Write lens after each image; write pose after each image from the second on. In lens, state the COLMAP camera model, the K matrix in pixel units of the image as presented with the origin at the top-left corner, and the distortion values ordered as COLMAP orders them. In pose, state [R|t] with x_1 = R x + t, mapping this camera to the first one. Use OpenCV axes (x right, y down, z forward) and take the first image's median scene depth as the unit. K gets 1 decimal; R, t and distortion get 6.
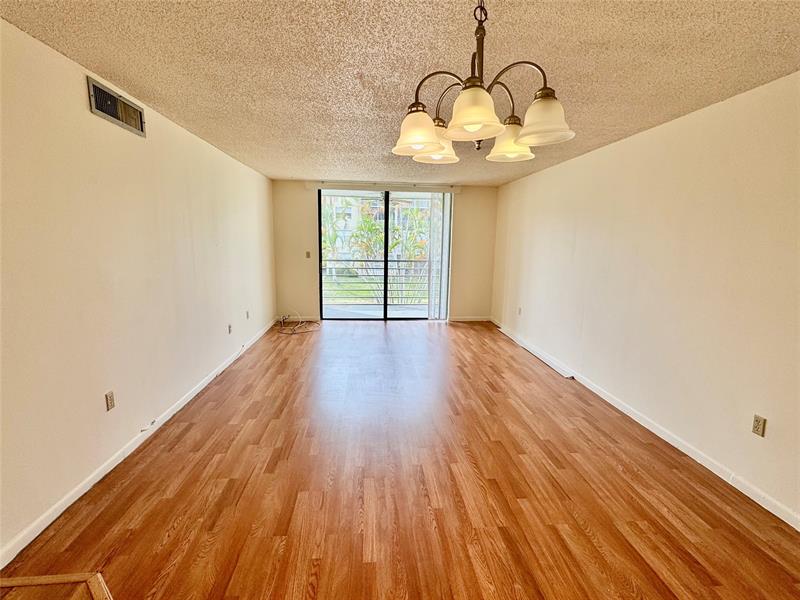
lens RADIAL K [[373.0, 0, 400.5], [0, 373.0, 293.5], [0, 0, 1]] dist [-0.000794, -0.000147]
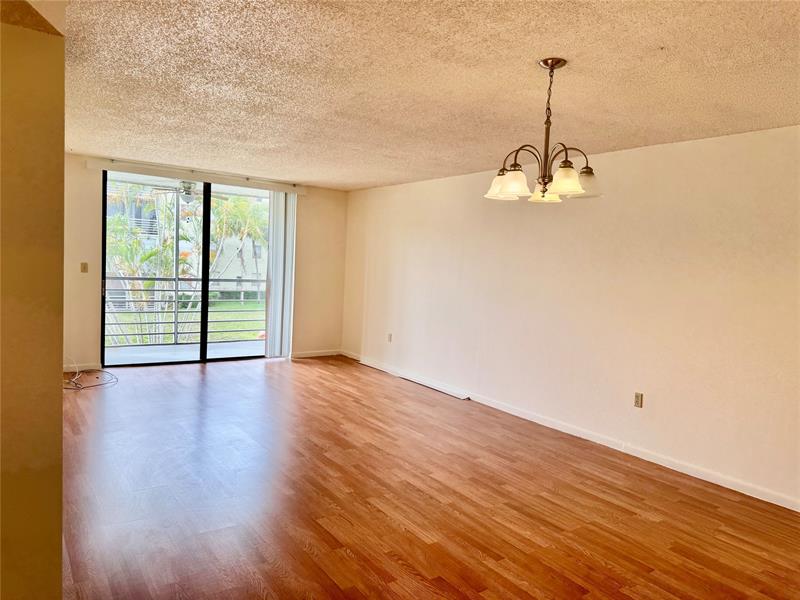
lens RADIAL K [[556.5, 0, 400.0], [0, 556.5, 300.0], [0, 0, 1]] dist [0.053613, -0.071269]
pose [[0.867677, -0.007561, 0.497071, -0.805562], [0.036810, 0.998117, -0.049073, 0.063325], [-0.495764, 0.060877, 0.866321, -0.357482]]
